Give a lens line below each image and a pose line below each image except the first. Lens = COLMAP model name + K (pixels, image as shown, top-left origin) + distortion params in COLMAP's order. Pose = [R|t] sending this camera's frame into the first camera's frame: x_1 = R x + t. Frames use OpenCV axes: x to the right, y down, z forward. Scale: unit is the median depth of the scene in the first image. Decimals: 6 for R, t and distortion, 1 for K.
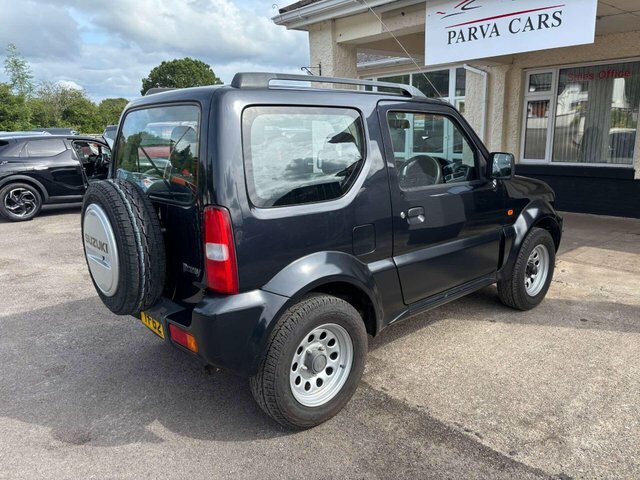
lens RADIAL K [[490.1, 0, 316.8], [0, 490.1, 242.8], [0, 0, 1]] dist [0.036530, -0.047873]
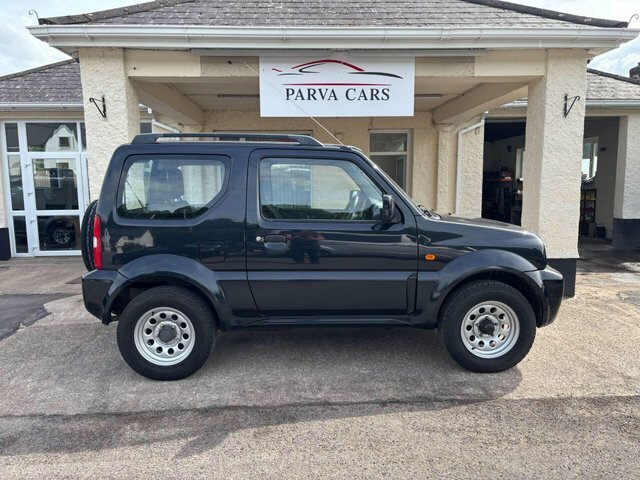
lens RADIAL K [[490.1, 0, 323.9], [0, 490.1, 239.9], [0, 0, 1]] dist [0.036530, -0.047873]
pose [[0.612989, -0.071638, 0.786837, -0.569270], [0.173886, 0.983695, -0.045905, -0.043430], [-0.770719, 0.164959, 0.615452, 0.347862]]
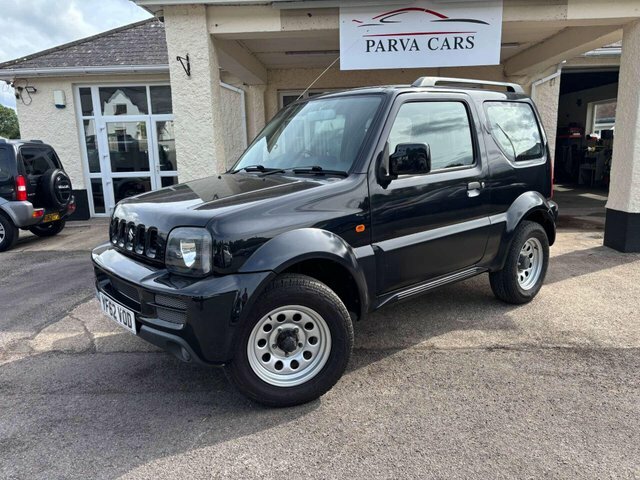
lens RADIAL K [[490.1, 0, 321.7], [0, 490.1, 242.9], [0, 0, 1]] dist [0.036530, -0.047873]
pose [[0.684172, -0.131633, 0.717343, -0.632439], [0.173708, 0.984683, 0.015014, -0.036985], [-0.708332, 0.114336, 0.696558, 0.402885]]
